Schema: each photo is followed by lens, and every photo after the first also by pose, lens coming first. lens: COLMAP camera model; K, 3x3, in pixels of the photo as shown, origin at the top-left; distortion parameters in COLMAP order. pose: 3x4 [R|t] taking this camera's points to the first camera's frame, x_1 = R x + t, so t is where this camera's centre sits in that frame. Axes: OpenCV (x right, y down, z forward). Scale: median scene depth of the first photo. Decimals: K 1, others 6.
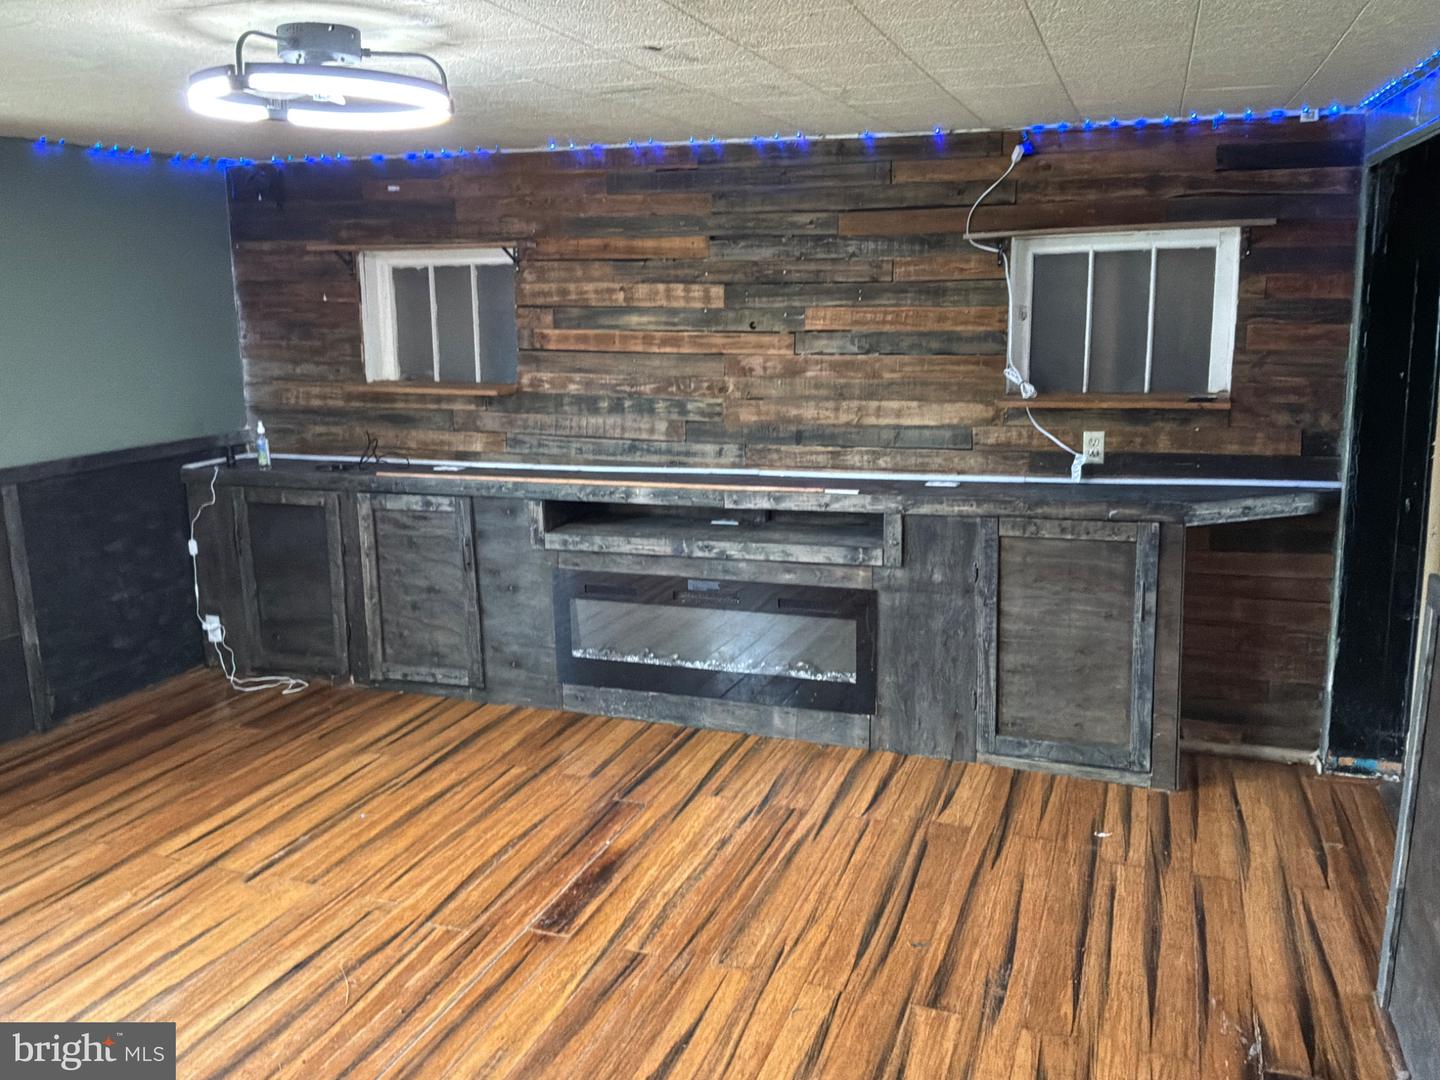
lens RADIAL K [[1196.6, 0, 726.9], [0, 1196.6, 550.6], [0, 0, 1]] dist [0.044704, -0.065242]
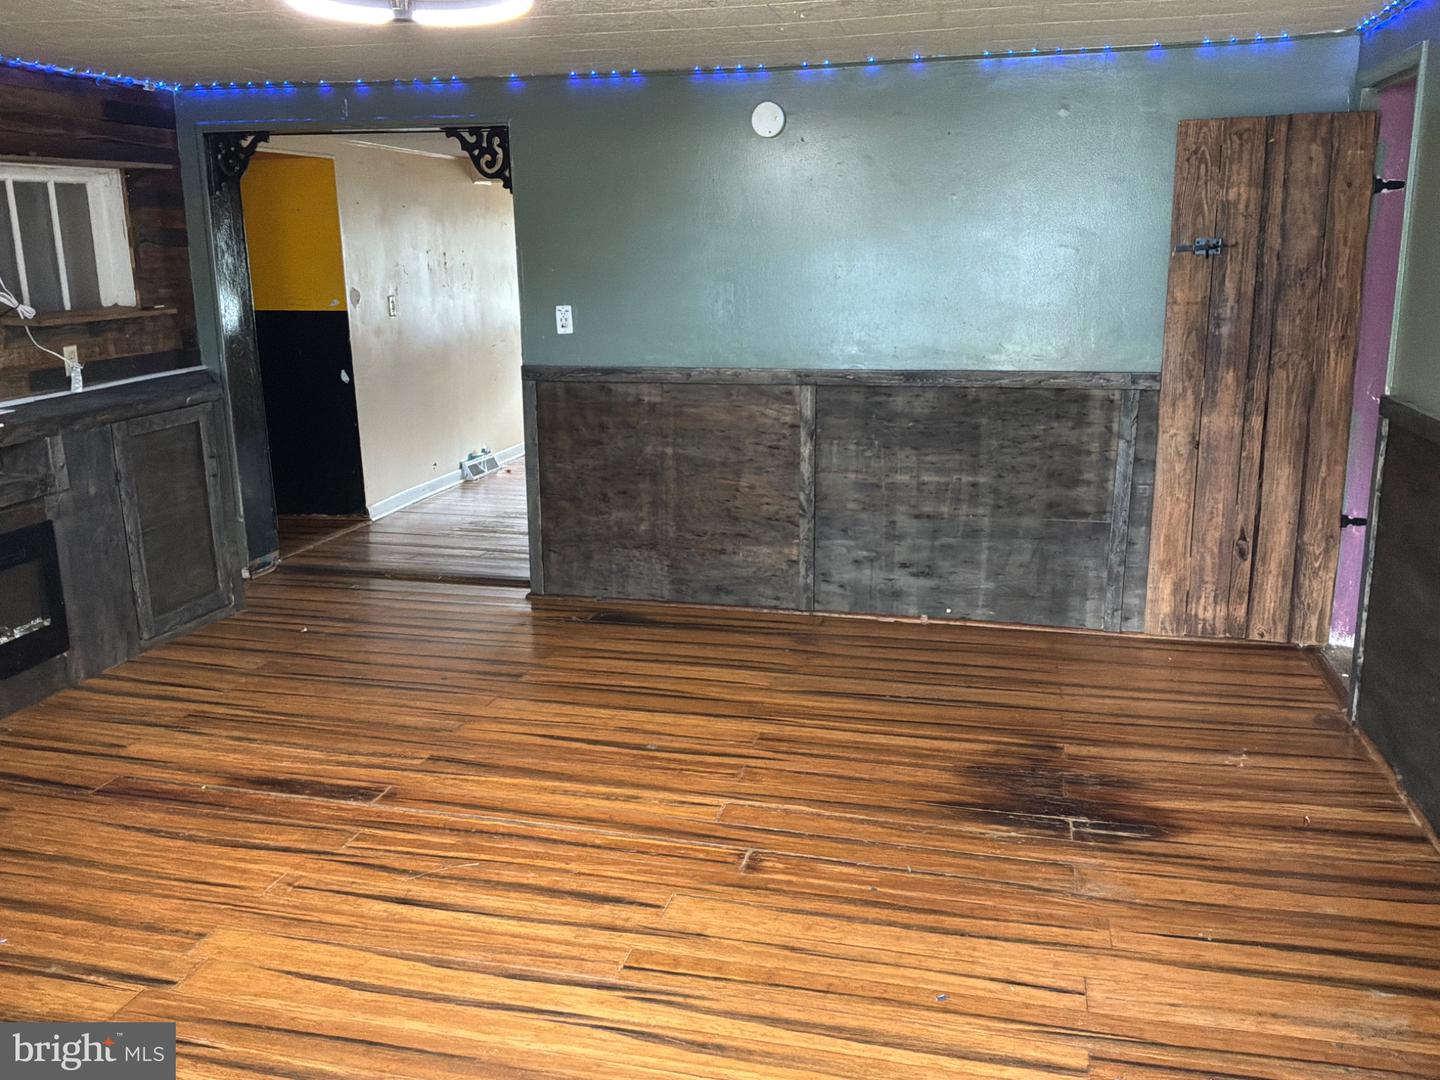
lens RADIAL K [[1196.6, 0, 720.6], [0, 1196.6, 529.9], [0, 0, 1]] dist [0.044704, -0.065242]
pose [[-0.100995, -0.215032, 0.971371, -1.019640], [0.222691, 0.946703, 0.232725, -0.075838], [-0.969644, 0.239820, -0.047726, 0.612802]]
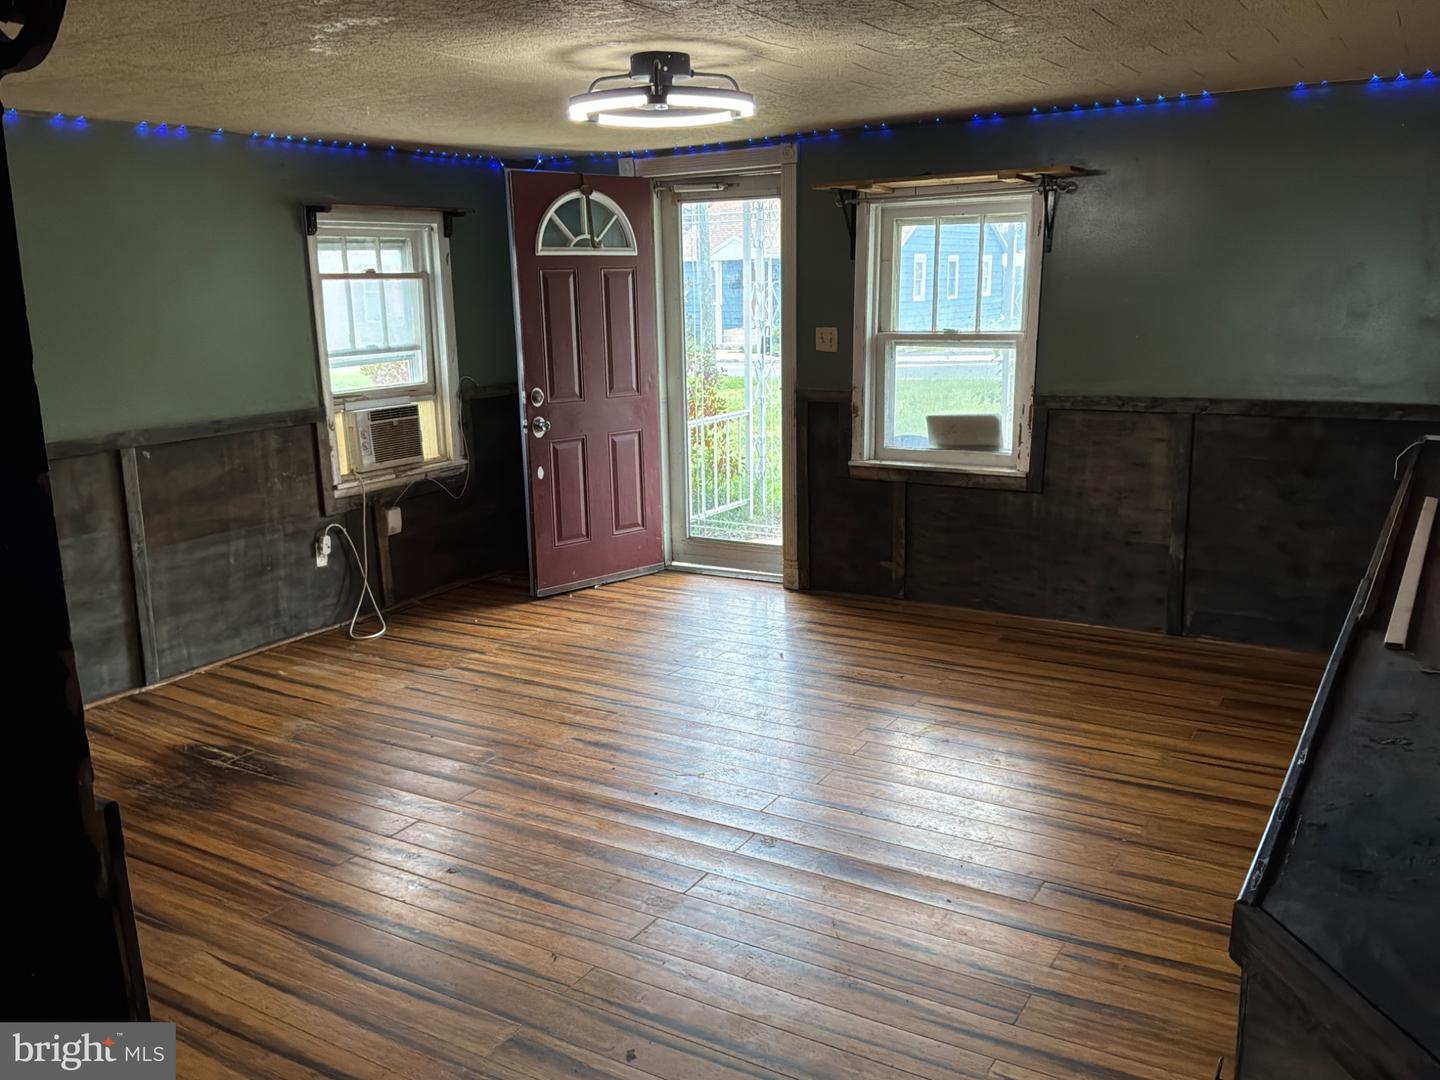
lens RADIAL K [[1196.6, 0, 719.1], [0, 1196.6, 538.6], [0, 0, 1]] dist [0.044704, -0.065242]
pose [[-0.213371, 0.226330, -0.950393, 0.722069], [-0.180918, 0.946816, 0.266096, -0.200235], [0.960074, 0.228721, -0.161076, 0.949702]]
